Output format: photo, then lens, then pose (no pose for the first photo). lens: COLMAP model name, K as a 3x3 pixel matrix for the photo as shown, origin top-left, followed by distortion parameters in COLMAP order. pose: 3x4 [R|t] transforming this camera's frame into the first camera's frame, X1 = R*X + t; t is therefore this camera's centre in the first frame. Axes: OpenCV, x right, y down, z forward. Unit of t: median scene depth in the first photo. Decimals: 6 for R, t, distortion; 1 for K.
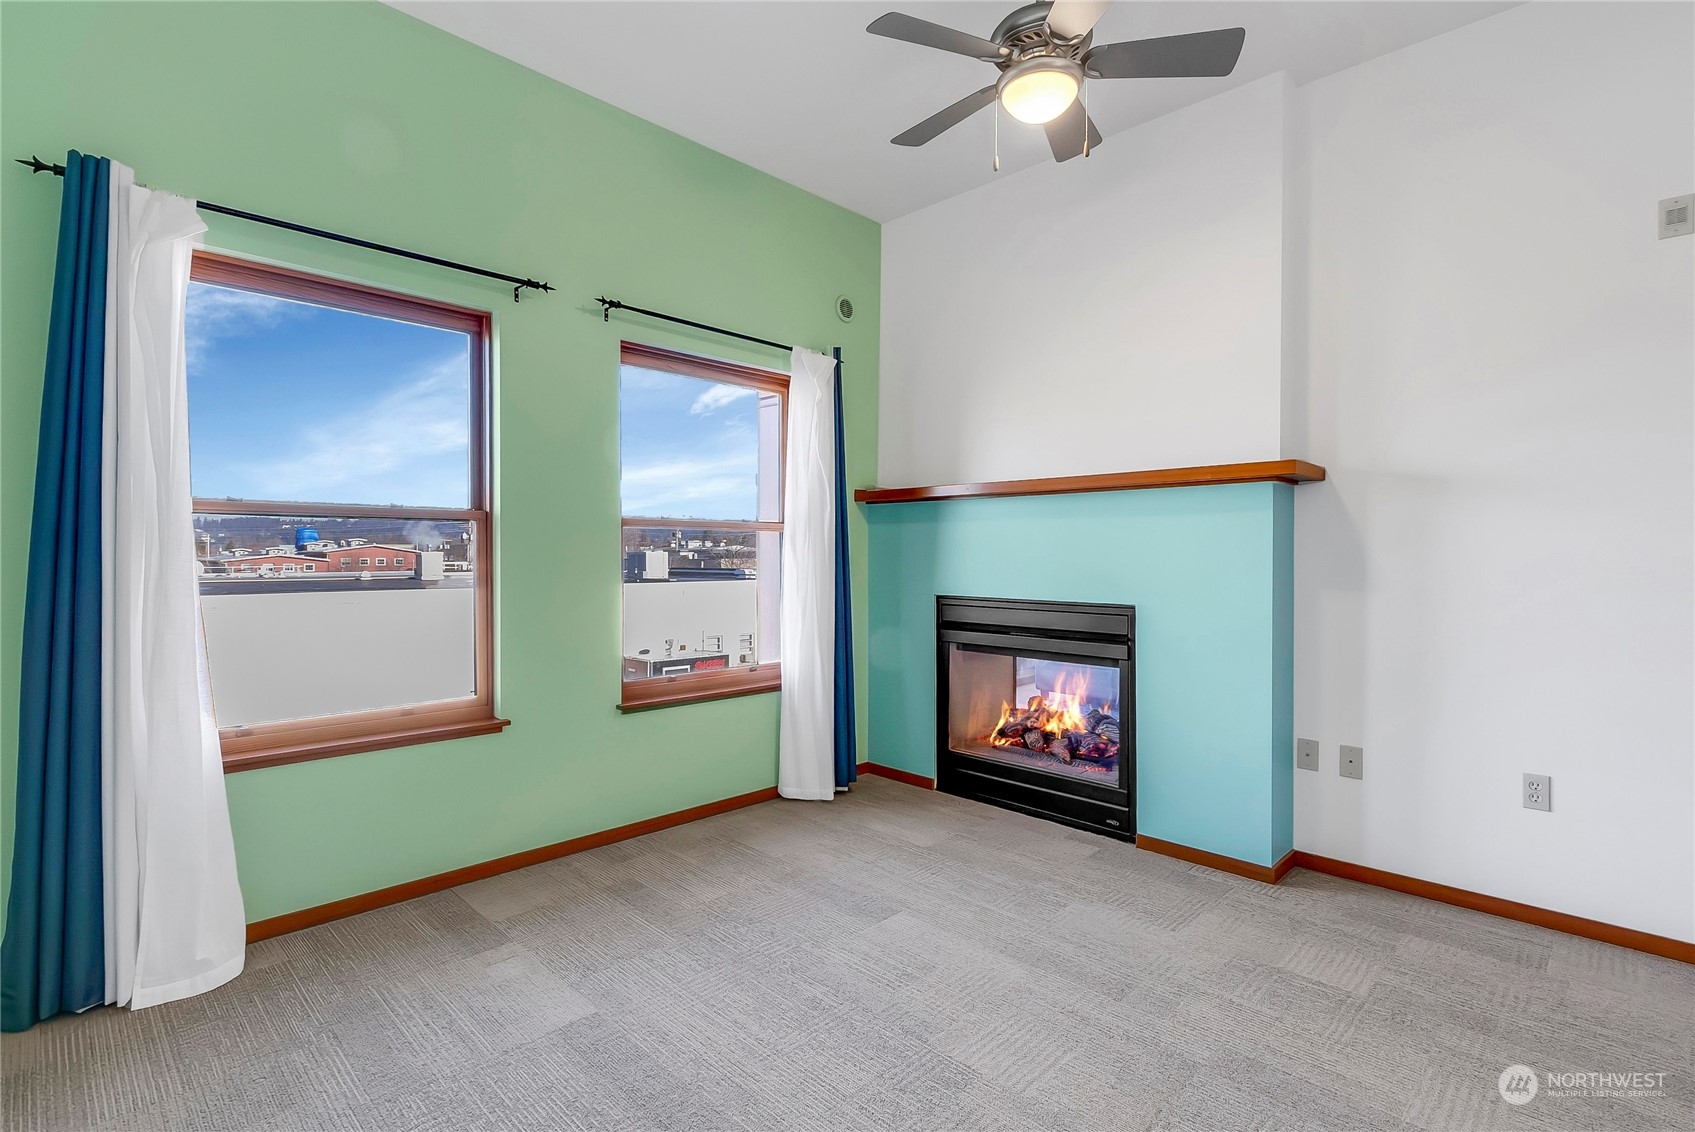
lens RADIAL K [[783.4, 0, 851.3], [0, 783.4, 560.4], [0, 0, 1]] dist [0.001371, -0.000128]
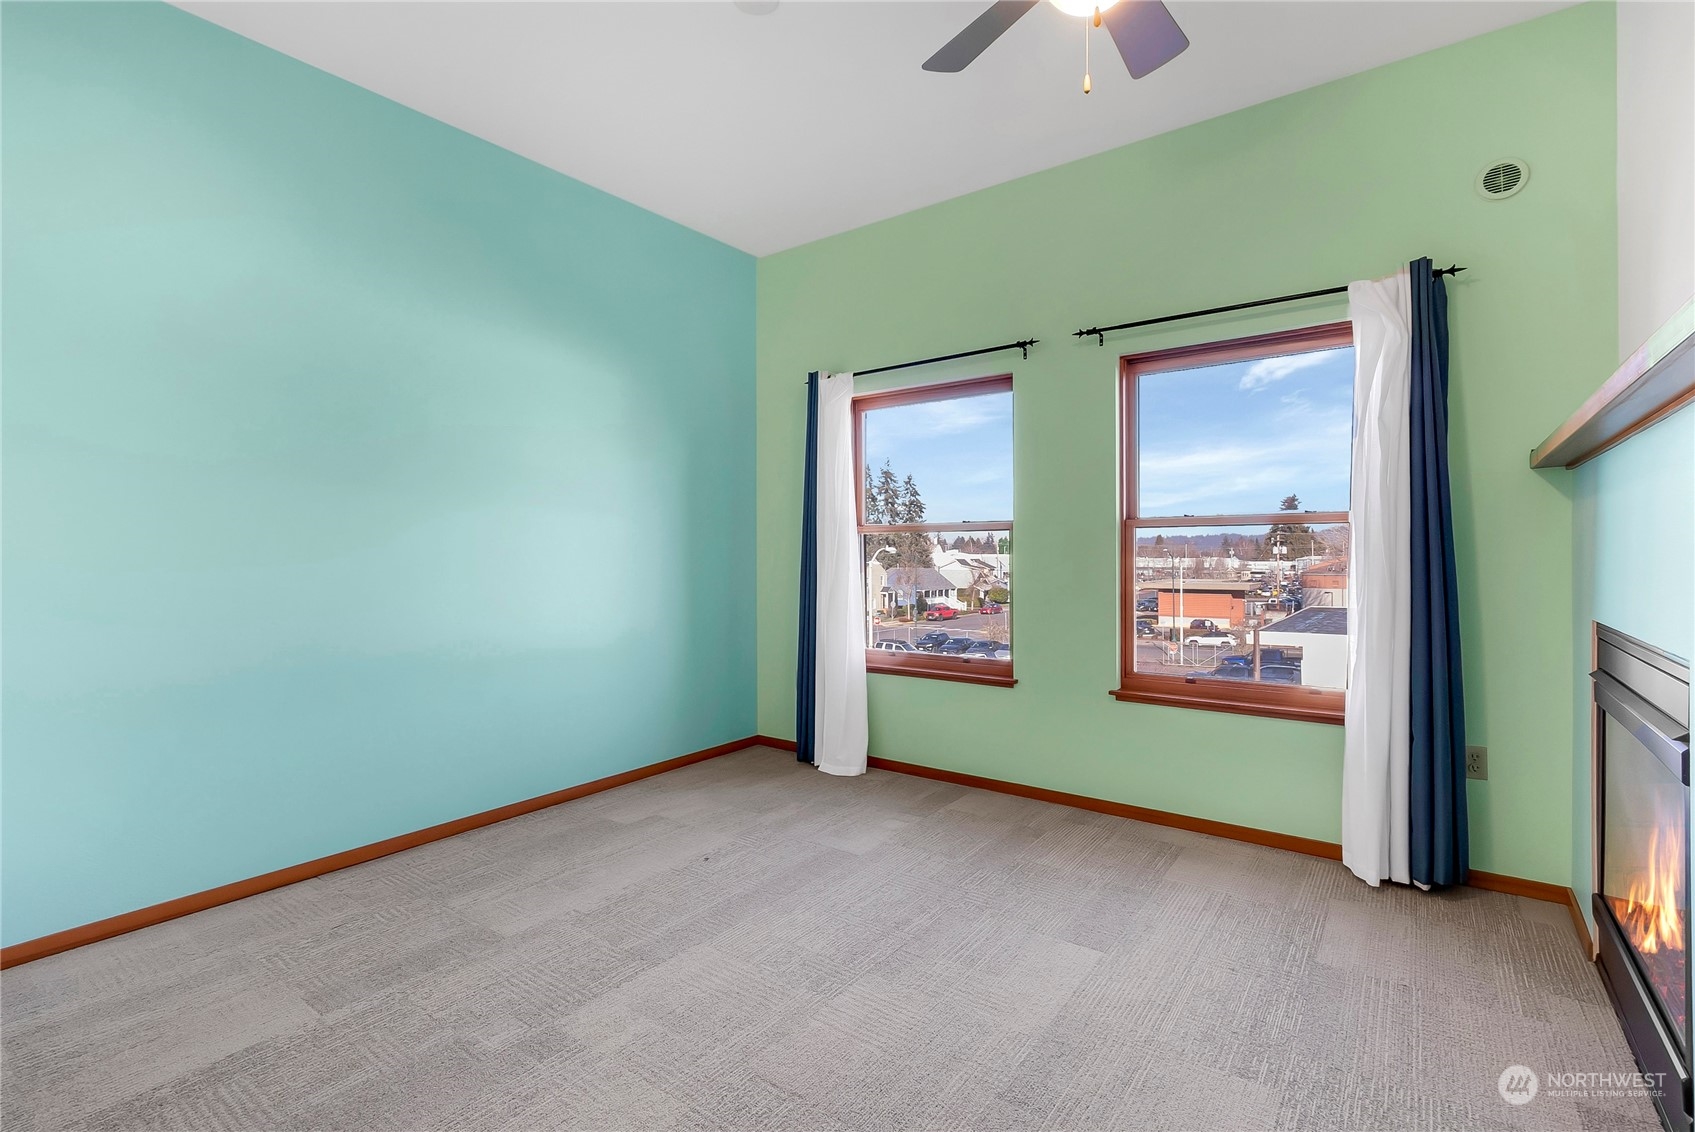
lens RADIAL K [[783.4, 0, 851.3], [0, 783.4, 560.4], [0, 0, 1]] dist [0.001371, -0.000128]
pose [[0.154083, 0.005318, -0.988044, 0.779509], [-0.003049, 0.999983, 0.004907, -0.002618], [0.988053, 0.002257, 0.154097, 0.499013]]
